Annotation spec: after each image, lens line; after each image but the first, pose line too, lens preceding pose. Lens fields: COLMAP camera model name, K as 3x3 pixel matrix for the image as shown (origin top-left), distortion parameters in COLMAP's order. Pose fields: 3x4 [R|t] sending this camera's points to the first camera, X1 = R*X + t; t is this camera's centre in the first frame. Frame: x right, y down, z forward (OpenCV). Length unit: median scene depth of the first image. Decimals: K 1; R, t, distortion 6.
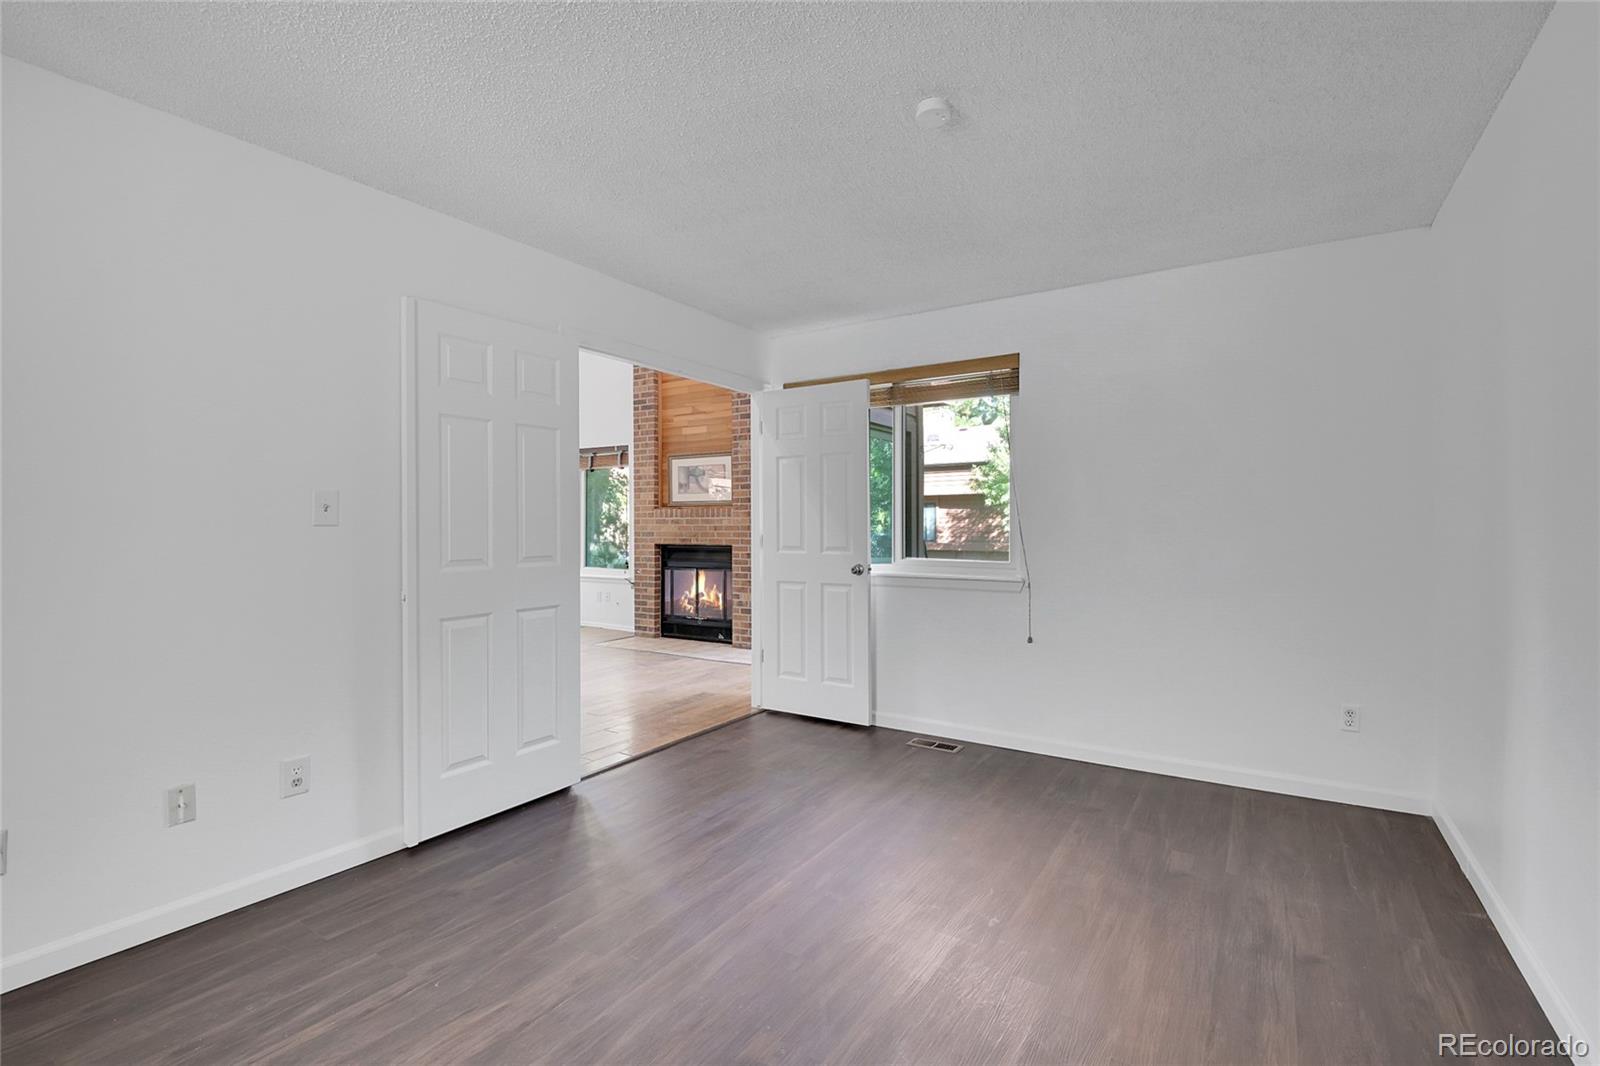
lens RADIAL K [[726.4, 0, 816.7], [0, 726.4, 530.0], [0, 0, 1]] dist [0.034345, -0.029274]
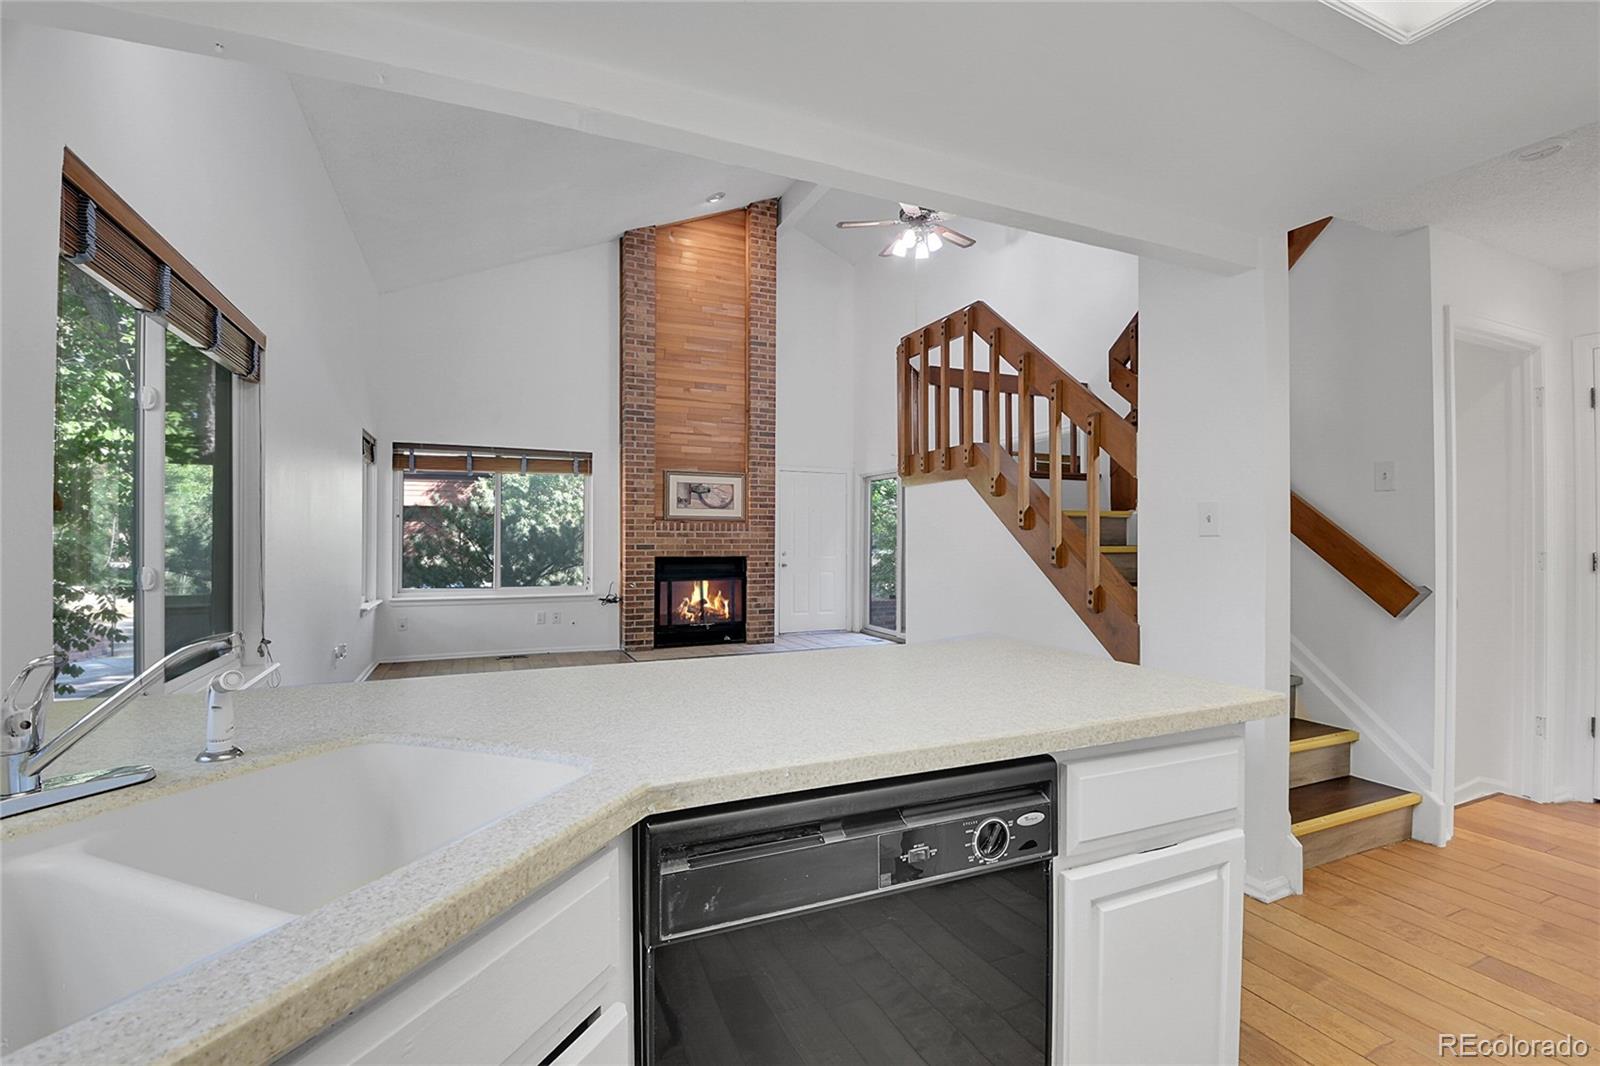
lens RADIAL K [[726.4, 0, 816.7], [0, 726.4, 530.0], [0, 0, 1]] dist [0.034345, -0.029274]
pose [[0.551719, 0.014607, 0.833902, -0.965117], [0.002227, 0.999817, -0.018986, 0.001853], [-0.834027, 0.012332, 0.551585, 0.261074]]
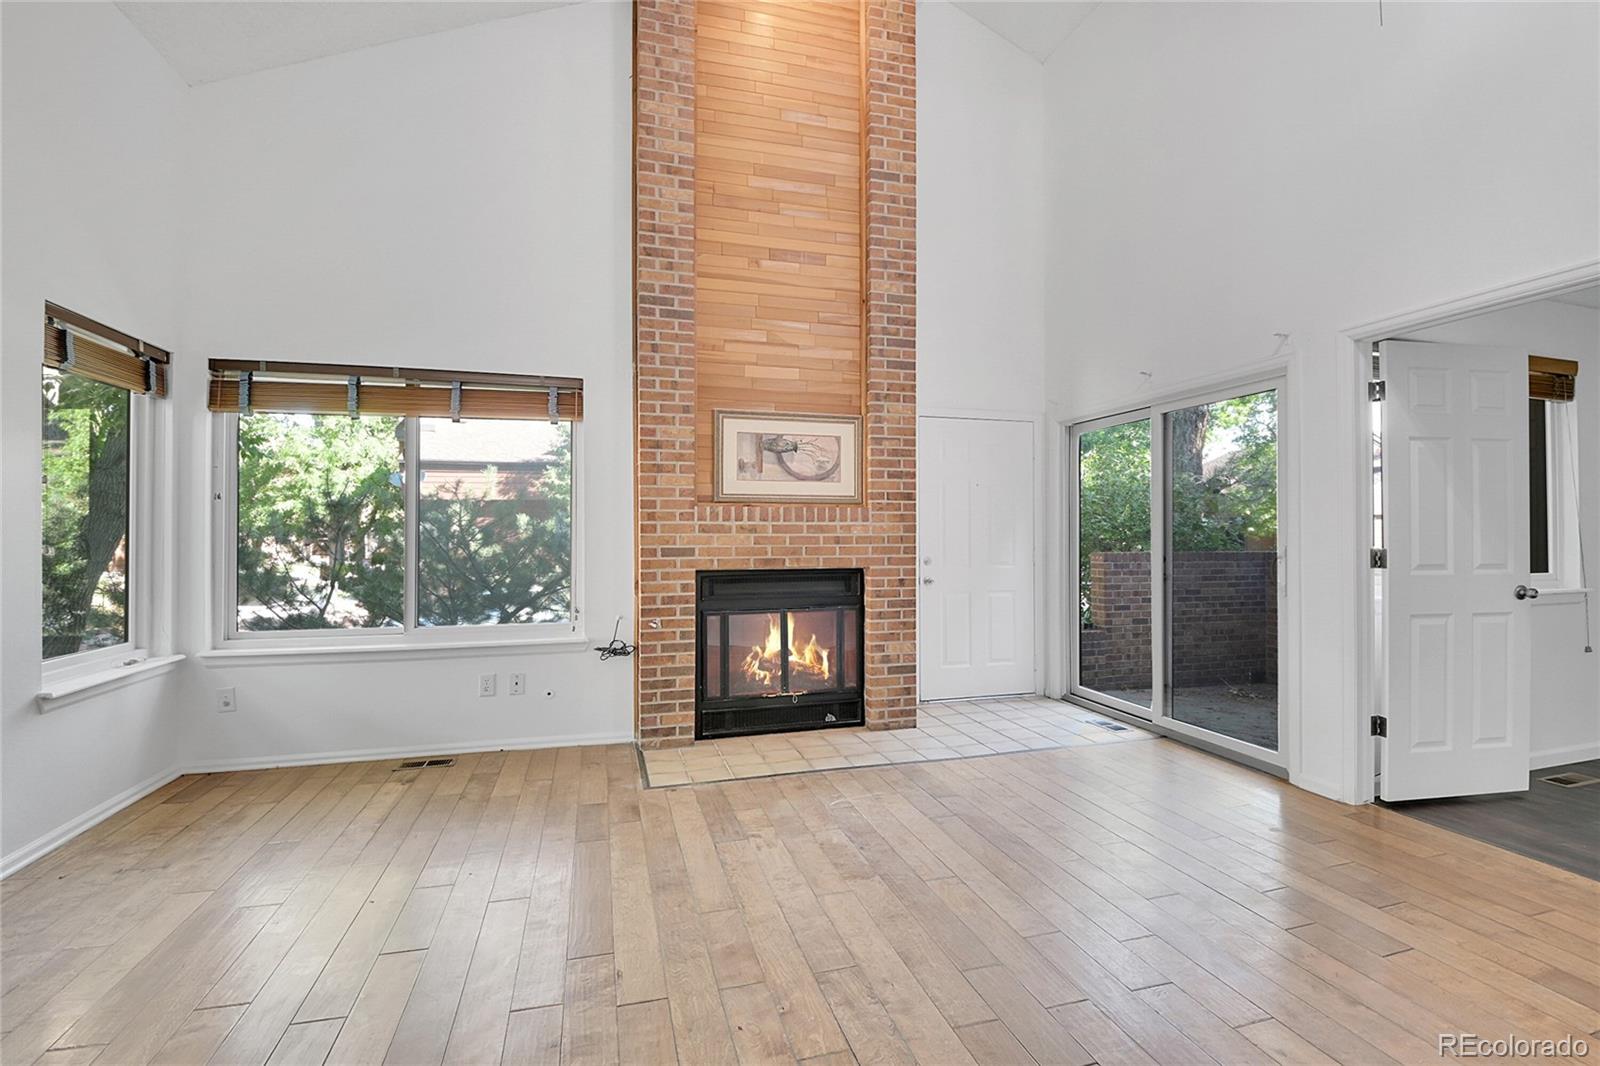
lens RADIAL K [[726.4, 0, 816.7], [0, 726.4, 530.0], [0, 0, 1]] dist [0.034345, -0.029274]
pose [[0.657569, 0.006043, 0.753370, -0.584689], [0.005822, 0.999897, -0.013101, -0.002987], [-0.753372, 0.013001, 0.657466, 0.591101]]
